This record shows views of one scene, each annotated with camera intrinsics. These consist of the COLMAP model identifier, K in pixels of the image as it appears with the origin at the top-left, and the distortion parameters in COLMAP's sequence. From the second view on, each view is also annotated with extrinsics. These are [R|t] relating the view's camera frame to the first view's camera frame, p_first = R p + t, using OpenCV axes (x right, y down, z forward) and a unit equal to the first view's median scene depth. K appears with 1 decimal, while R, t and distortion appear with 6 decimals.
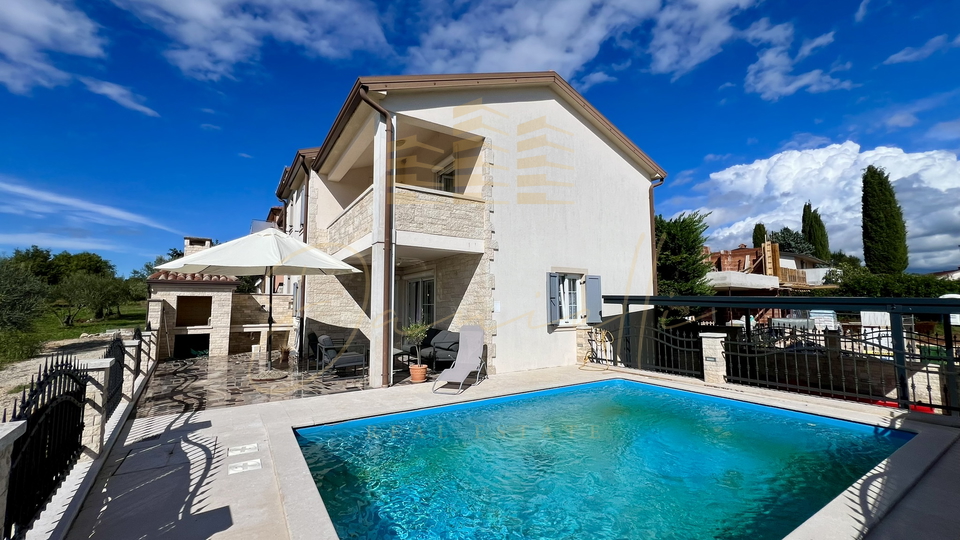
lens RADIAL K [[383.9, 0, 476.8], [0, 383.9, 272.6], [0, 0, 1]] dist [-0.000832, 0.000404]
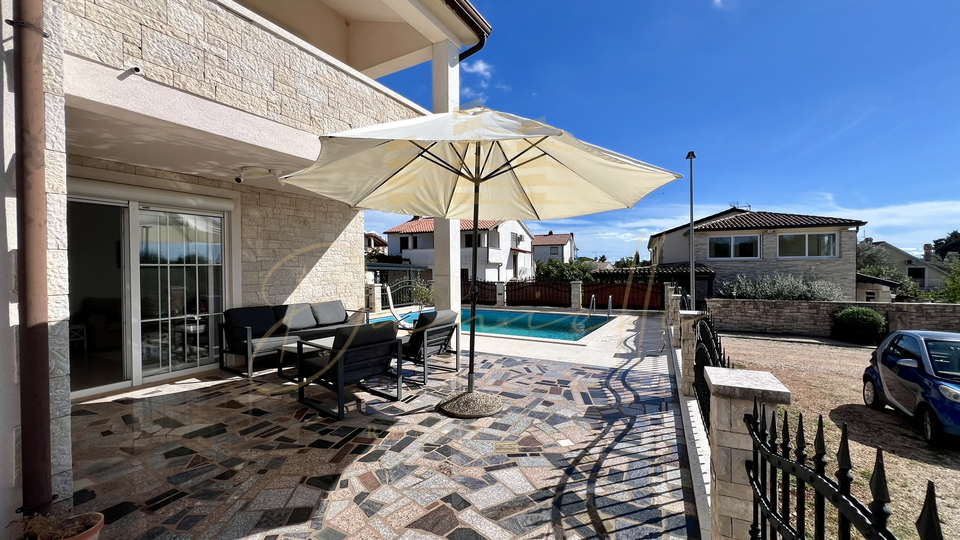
lens RADIAL K [[383.9, 0, 476.8], [0, 383.9, 272.6], [0, 0, 1]] dist [-0.000832, 0.000404]
pose [[-0.464412, -0.005776, 0.885600, -0.709556], [-0.070644, 0.997034, -0.030543, 0.080937], [-0.882797, -0.076747, -0.463443, 0.887213]]
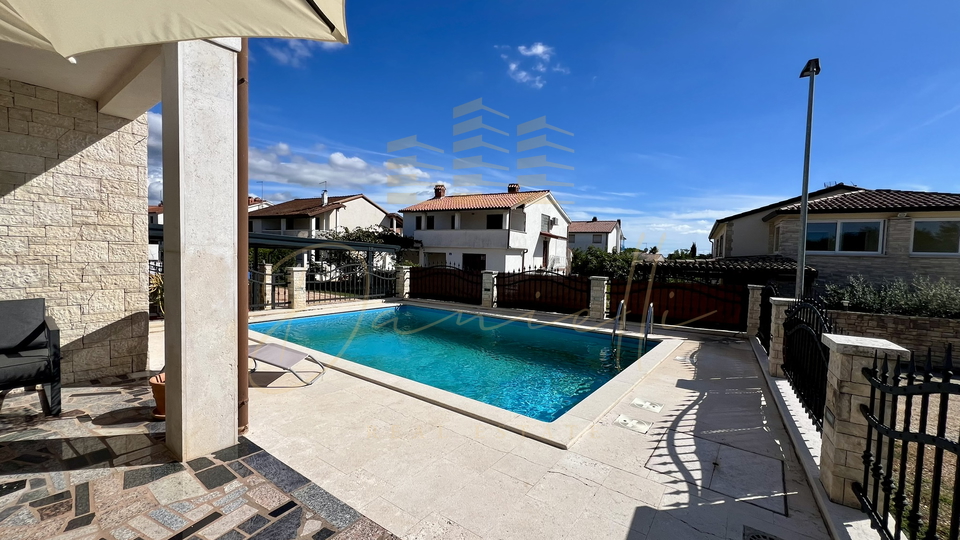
lens RADIAL K [[383.9, 0, 476.8], [0, 383.9, 272.6], [0, 0, 1]] dist [-0.000832, 0.000404]
pose [[-0.358501, -0.052973, 0.932025, -0.437199], [-0.111809, 0.993638, 0.013468, 0.060657], [-0.926809, -0.099380, -0.362143, 0.579942]]
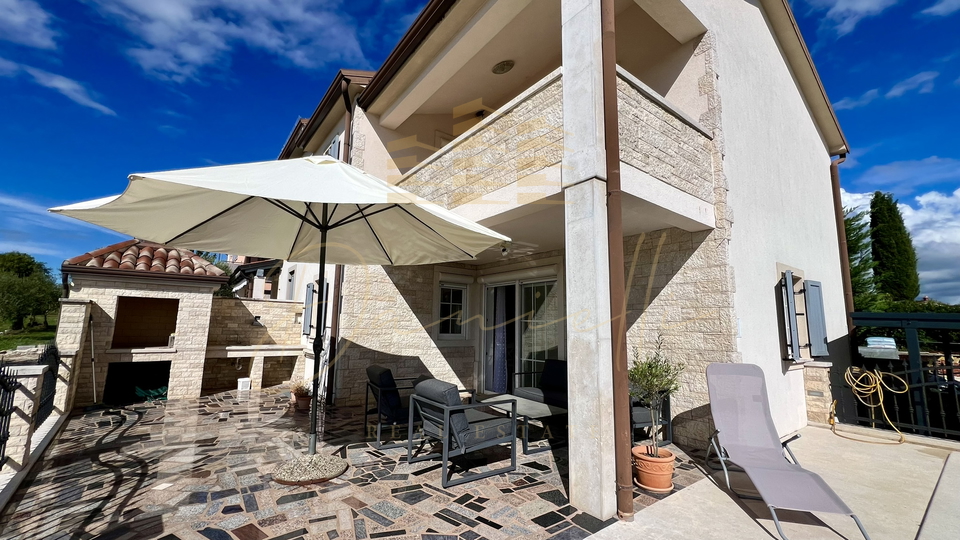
lens RADIAL K [[383.9, 0, 476.8], [0, 383.9, 272.6], [0, 0, 1]] dist [-0.000832, 0.000404]
pose [[0.996681, 0.032748, 0.074529, -0.273453], [-0.029045, 0.998315, -0.050242, 0.037754], [-0.076049, 0.047910, 0.995952, 0.365362]]
